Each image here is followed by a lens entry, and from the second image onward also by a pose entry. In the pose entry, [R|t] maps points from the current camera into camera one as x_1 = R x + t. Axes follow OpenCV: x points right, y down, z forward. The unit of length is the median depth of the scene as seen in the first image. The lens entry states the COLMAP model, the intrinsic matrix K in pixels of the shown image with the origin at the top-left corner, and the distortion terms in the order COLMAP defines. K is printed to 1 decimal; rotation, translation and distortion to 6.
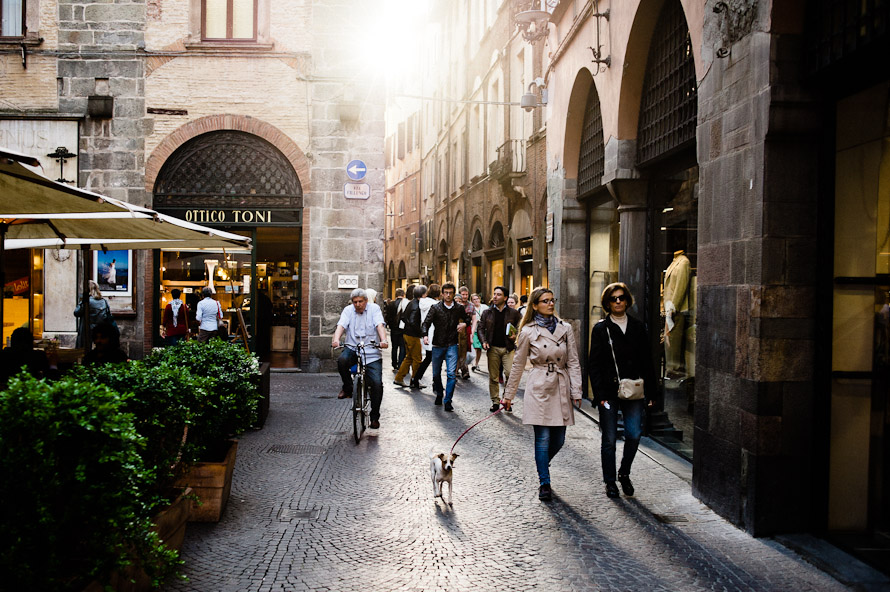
lens RADIAL K [[934.2, 0, 445.0], [0, 934.2, 296.0], [0, 0, 1]] dist [-0.000279, -0.000829]
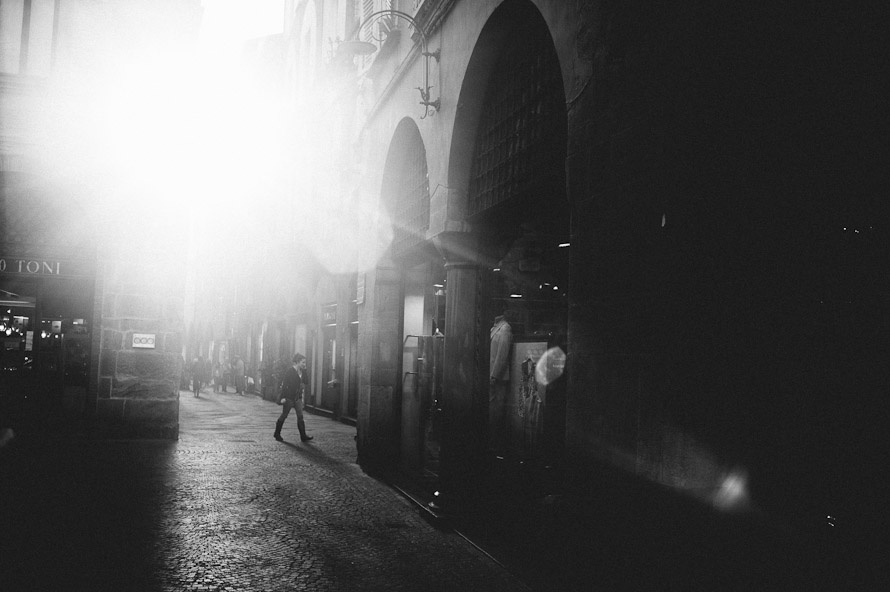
lens RADIAL K [[897.9, 0, 445.0], [0, 897.9, 296.0], [0, 0, 1]] dist [-0.100228, -0.004389]
pose [[0.976669, 0.031669, 0.212402, 0.002343], [-0.016528, 0.997218, -0.072687, -0.001139], [-0.214113, 0.067480, 0.974475, 0.146207]]
